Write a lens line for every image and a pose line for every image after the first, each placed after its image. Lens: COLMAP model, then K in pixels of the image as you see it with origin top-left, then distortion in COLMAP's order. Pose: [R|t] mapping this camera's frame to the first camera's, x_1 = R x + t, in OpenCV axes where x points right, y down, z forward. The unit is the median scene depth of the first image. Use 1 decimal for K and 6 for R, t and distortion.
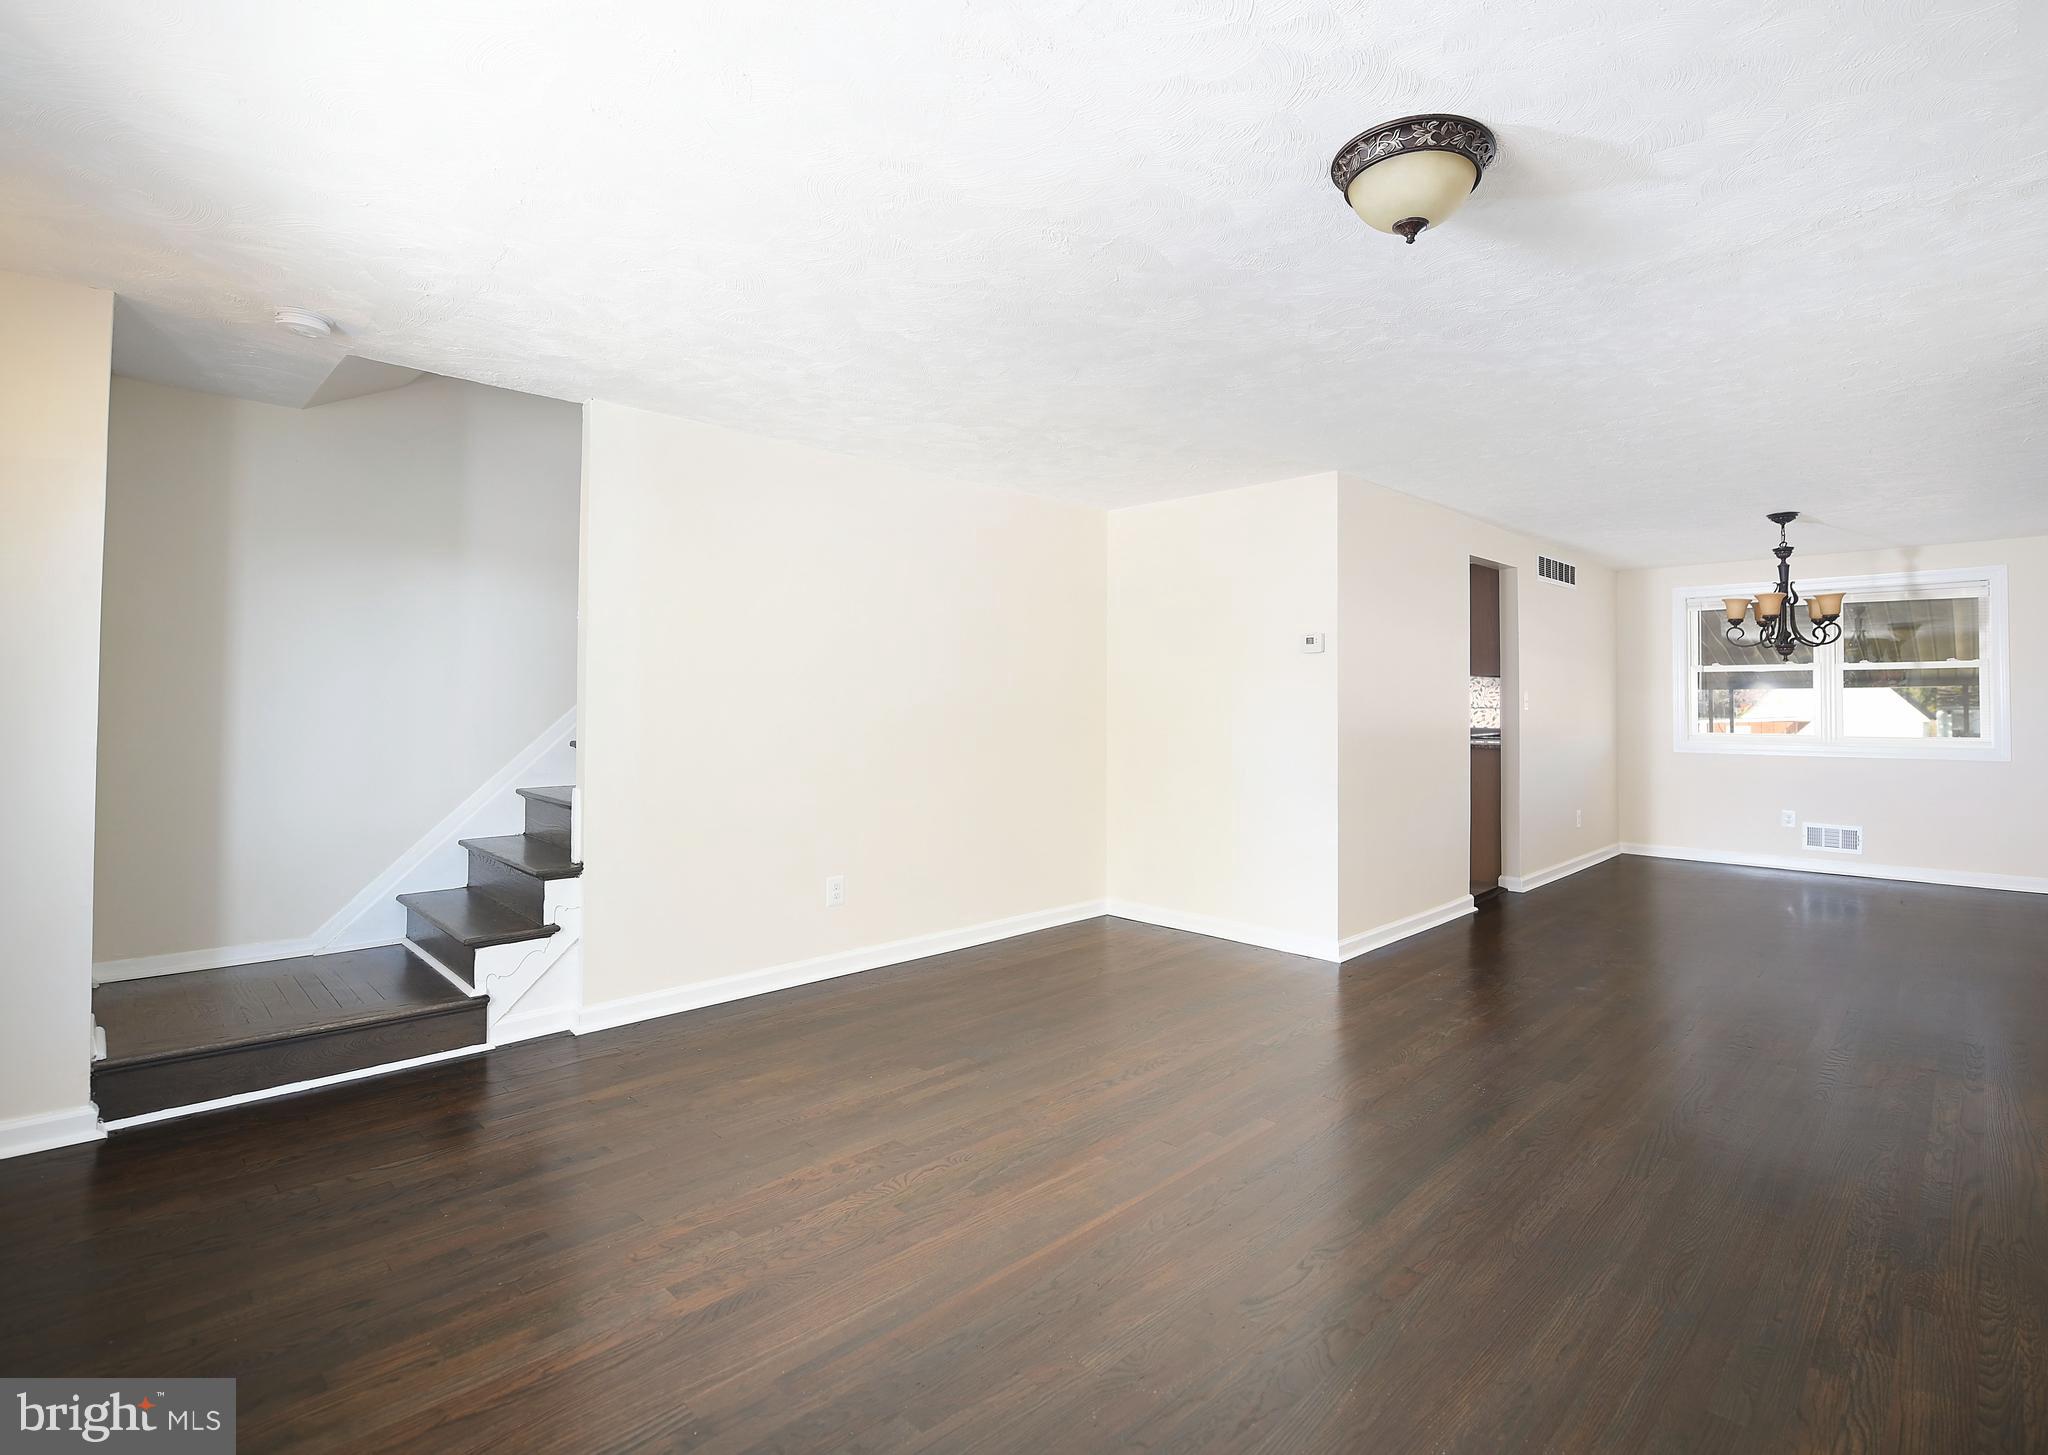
lens RADIAL K [[980.2, 0, 1083.6], [0, 980.2, 690.0], [0, 0, 1]] dist [-0.005818, -0.001791]
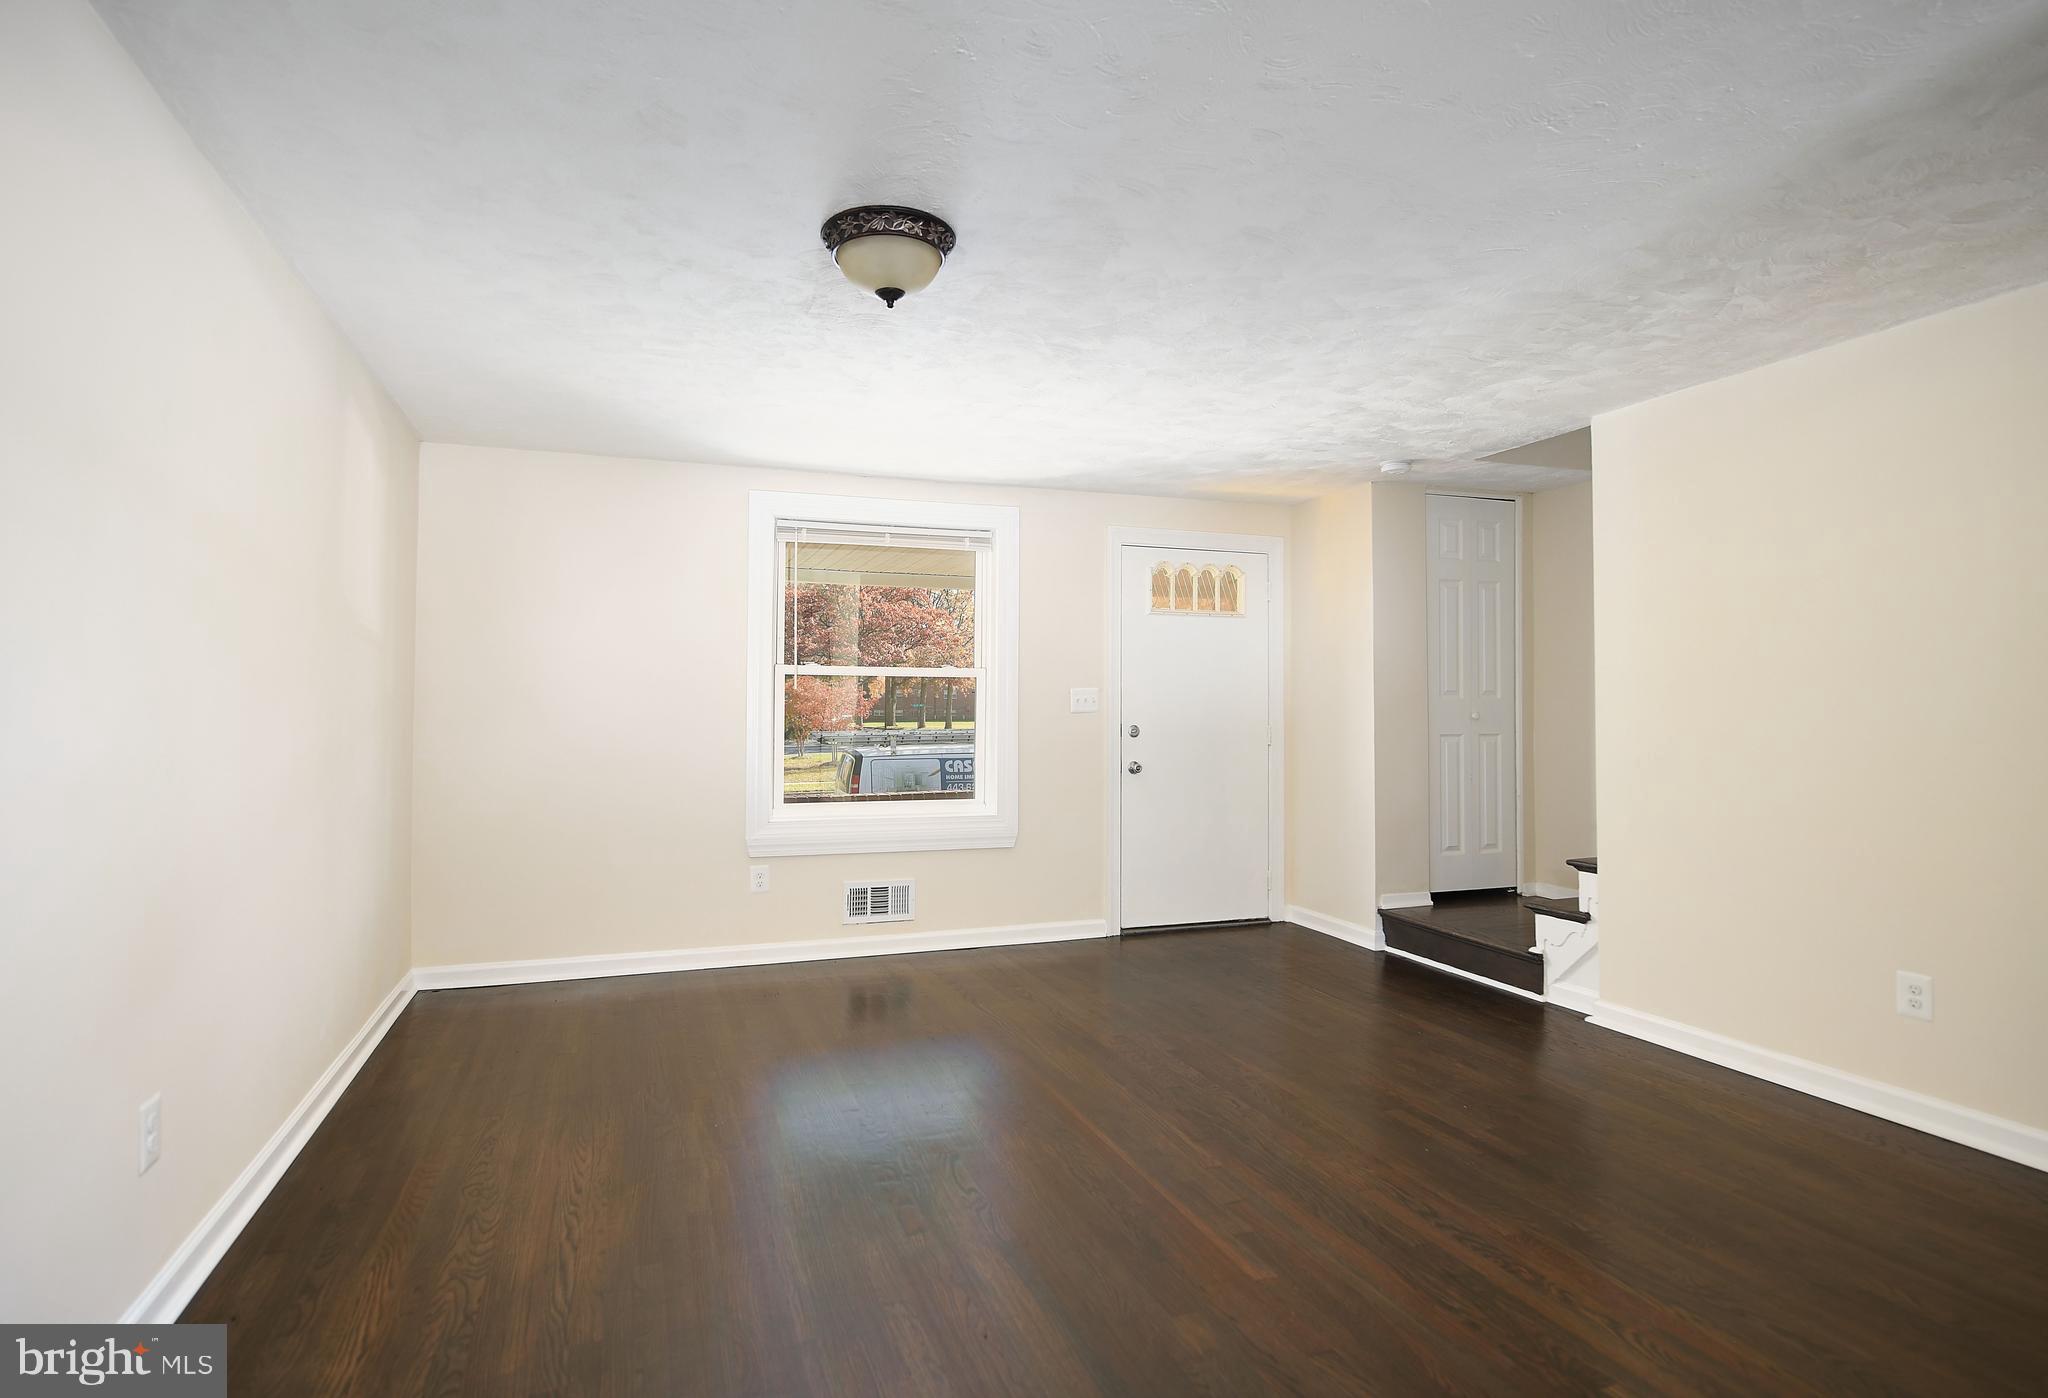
lens RADIAL K [[1041.7, 0, 1003.4], [0, 1041.7, 686.8], [0, 0, 1]] dist [-0.000563, -0.000465]
pose [[-0.454602, -0.025604, -0.890326, 0.797104], [0.007688, 0.999437, -0.032667, 0.022752], [0.890661, -0.021695, -0.454149, 0.972193]]
